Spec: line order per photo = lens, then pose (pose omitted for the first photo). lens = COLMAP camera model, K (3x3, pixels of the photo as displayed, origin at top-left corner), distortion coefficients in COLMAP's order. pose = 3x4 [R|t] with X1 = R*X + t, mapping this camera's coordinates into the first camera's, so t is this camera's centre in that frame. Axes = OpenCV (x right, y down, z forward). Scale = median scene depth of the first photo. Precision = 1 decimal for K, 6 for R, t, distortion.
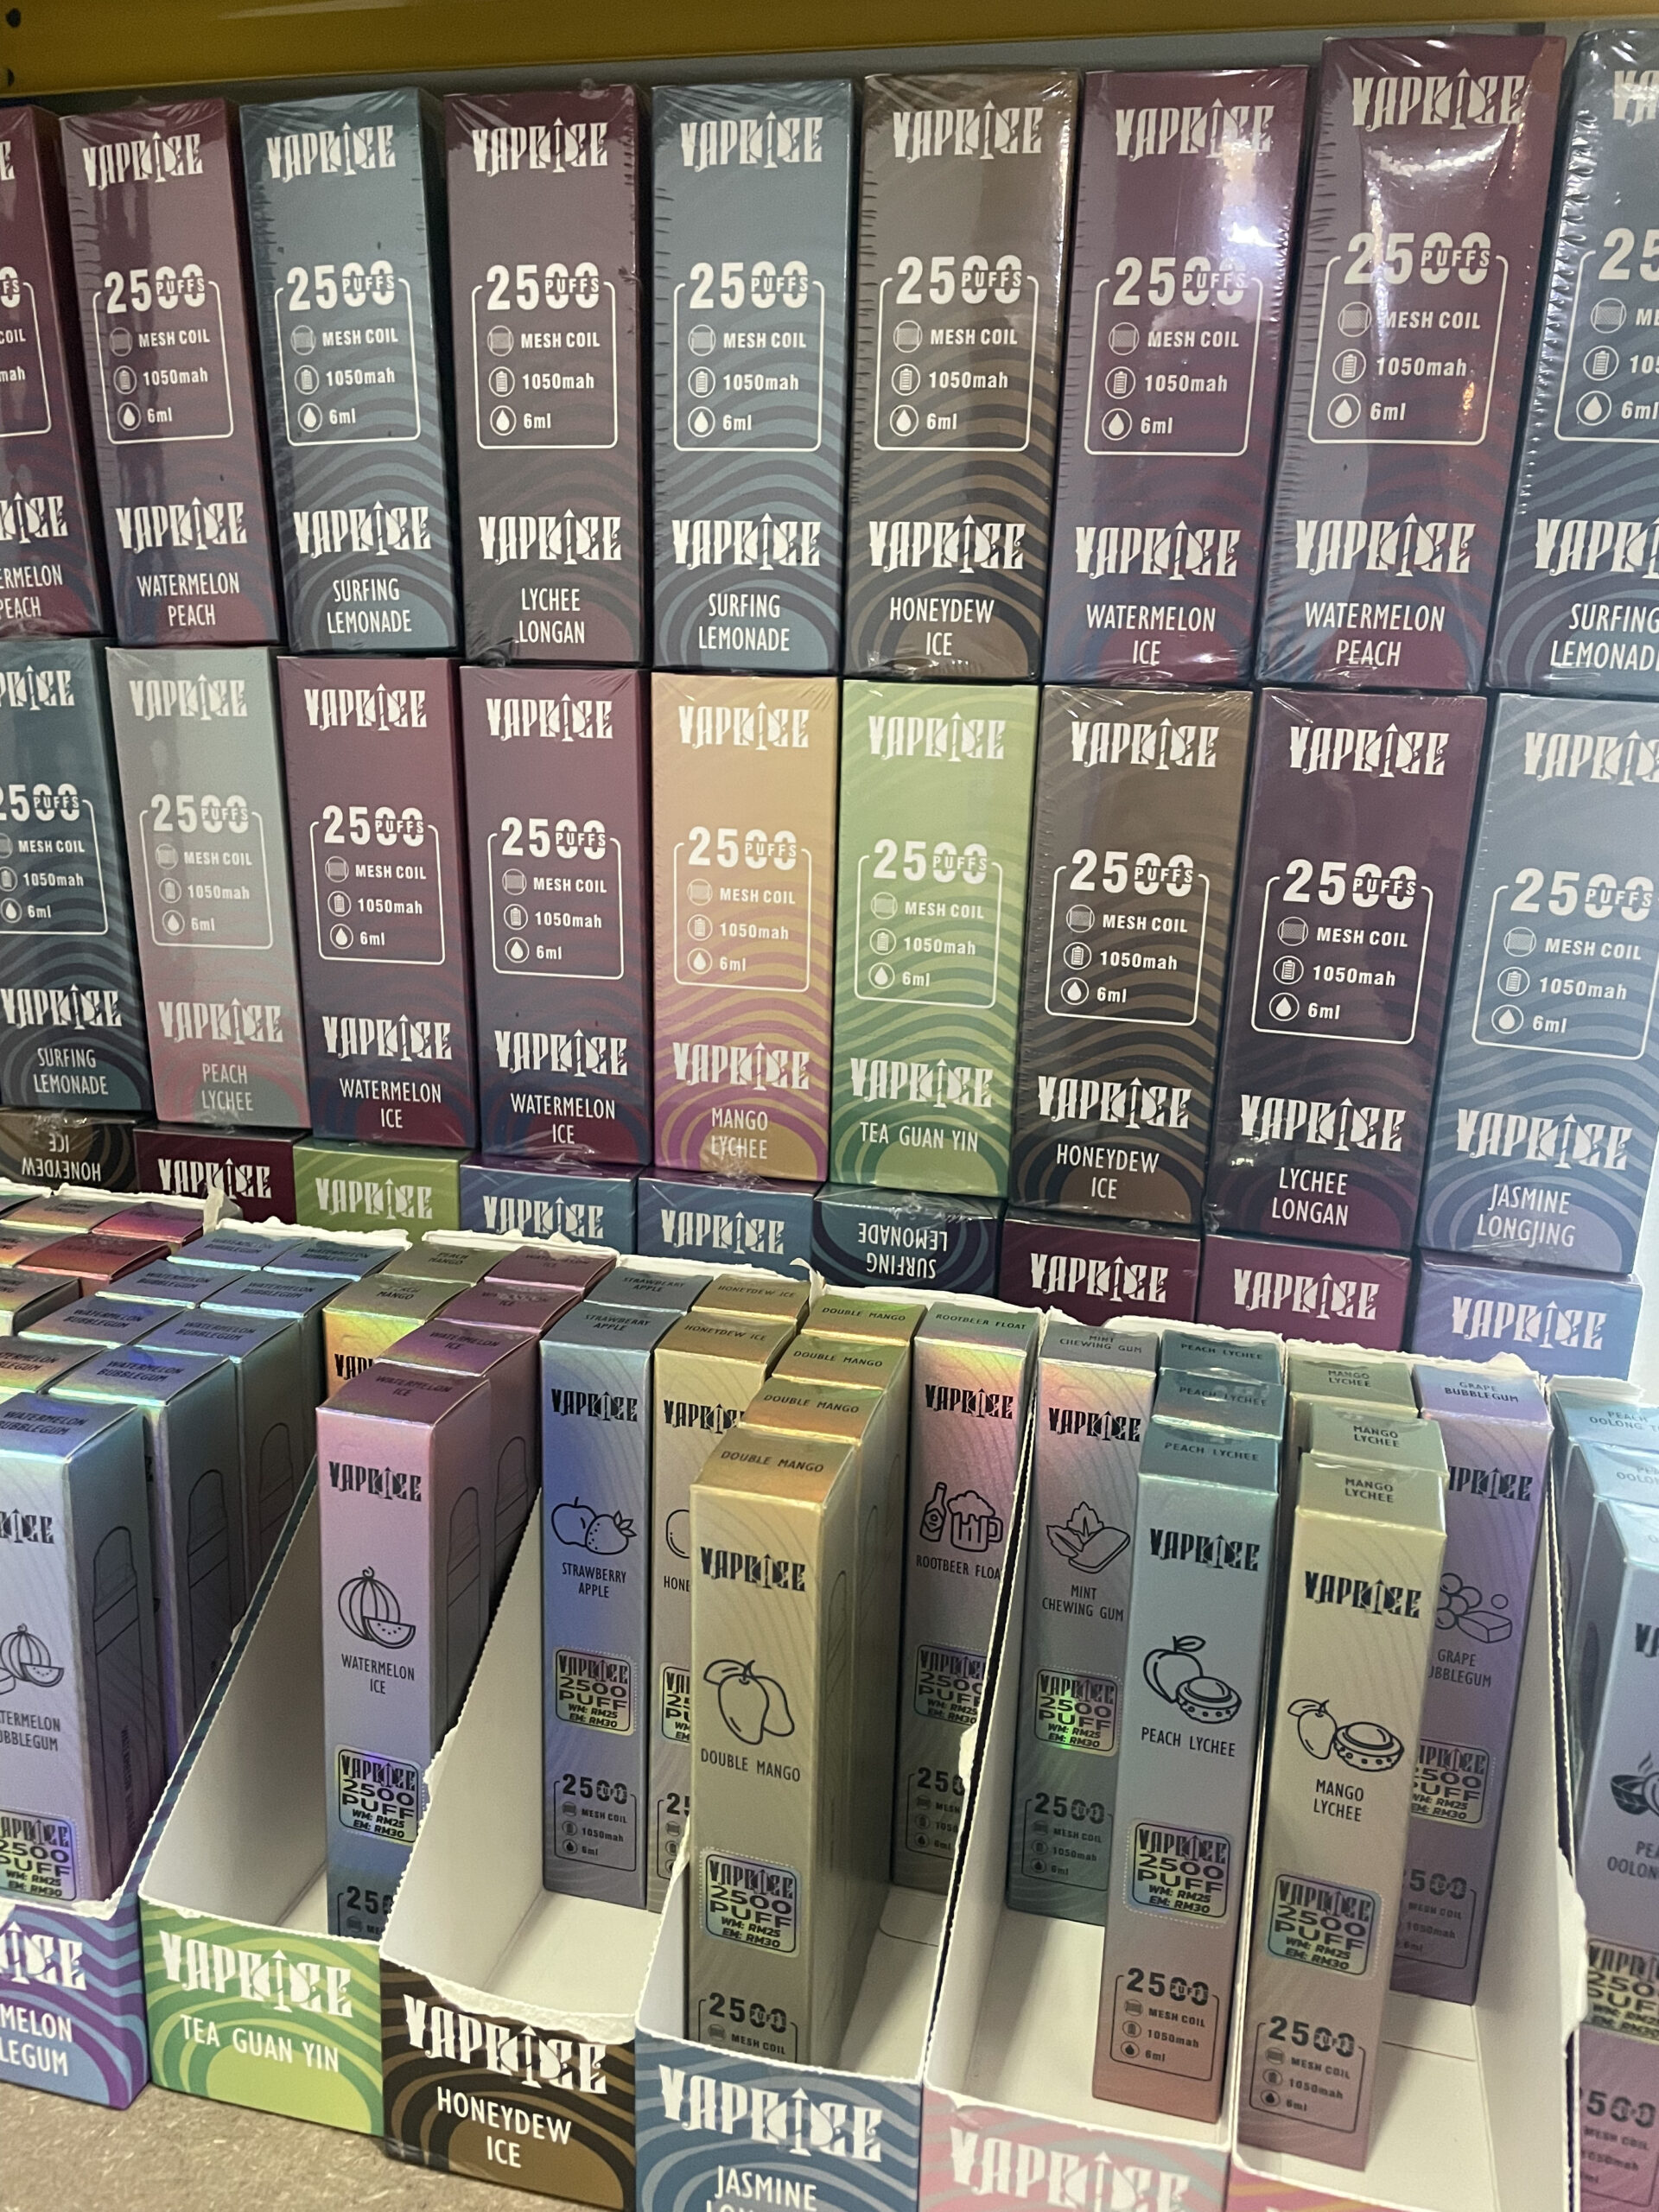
lens RADIAL K [[1632.6, 0, 830.6], [0, 1632.6, 1126.3], [0, 0, 1]] dist [0.083426, 0.000961]
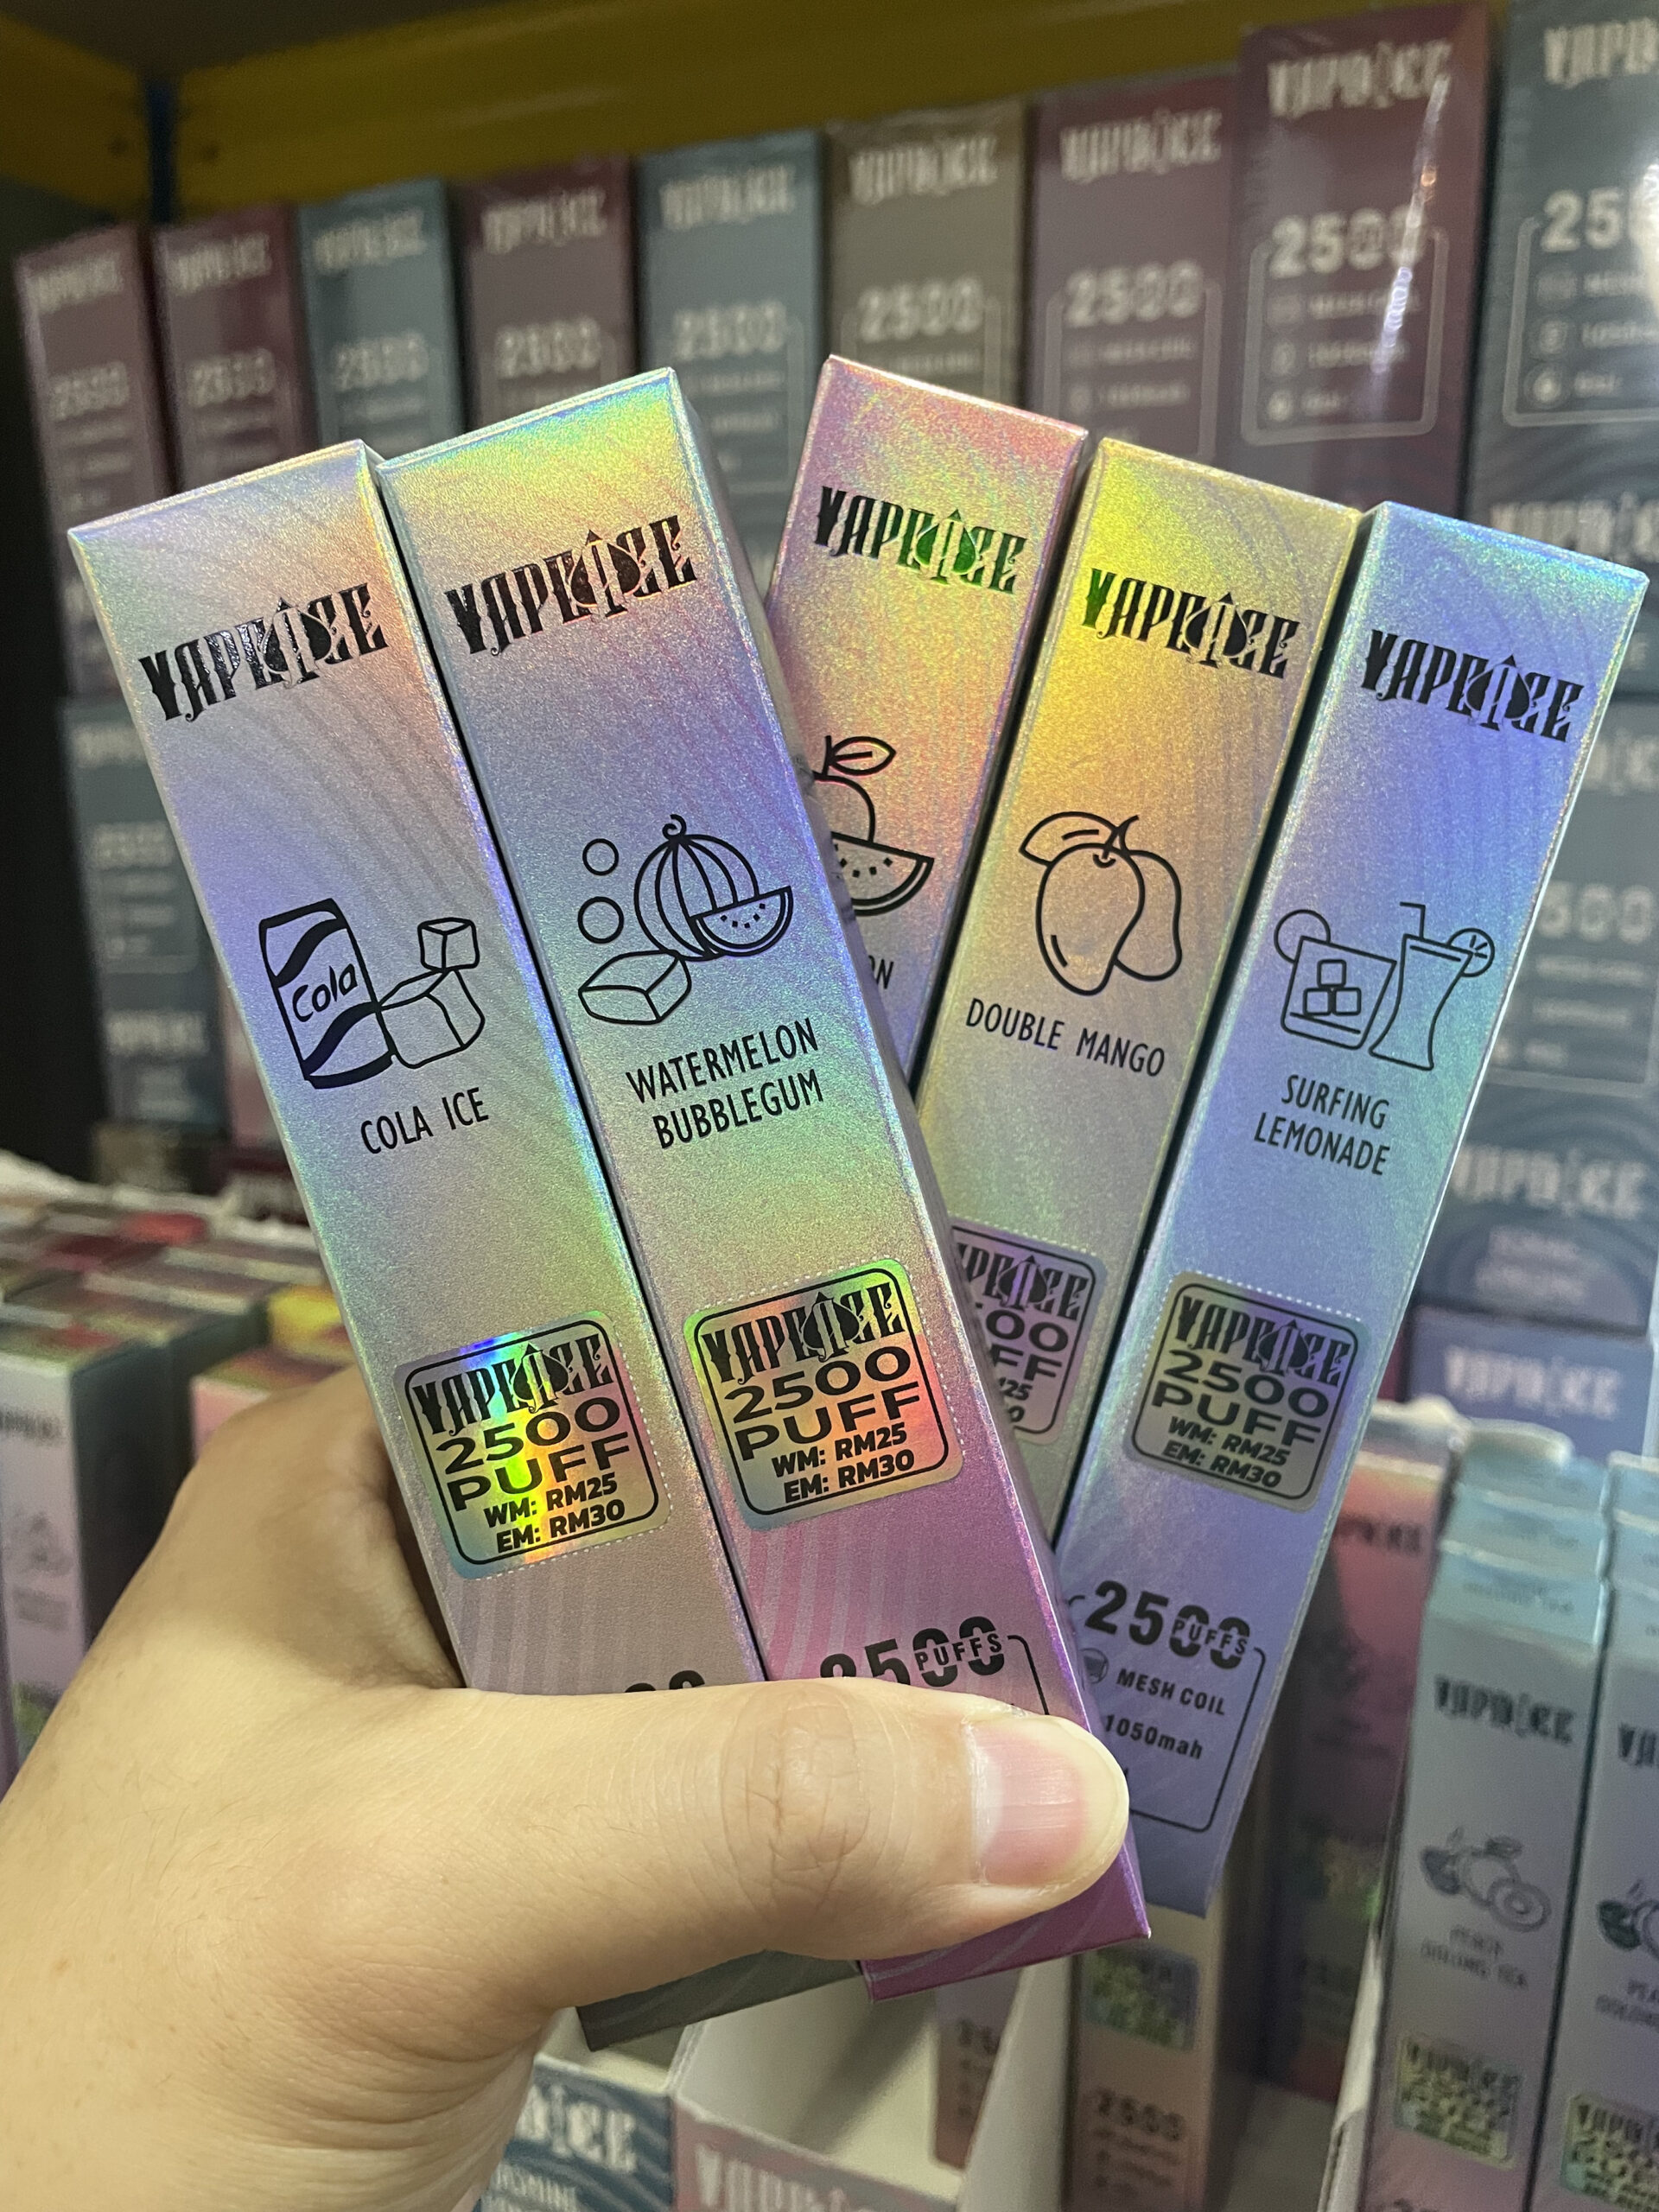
lens RADIAL K [[1779.6, 0, 827.4], [0, 1779.6, 1079.6], [0, 0, 1]] dist [0.083395, -0.000052]
pose [[0.977983, 0.017316, -0.207963, 0.250345], [-0.030381, 0.997748, -0.059797, 0.024740], [0.206459, 0.064798, 0.976307, -0.049695]]
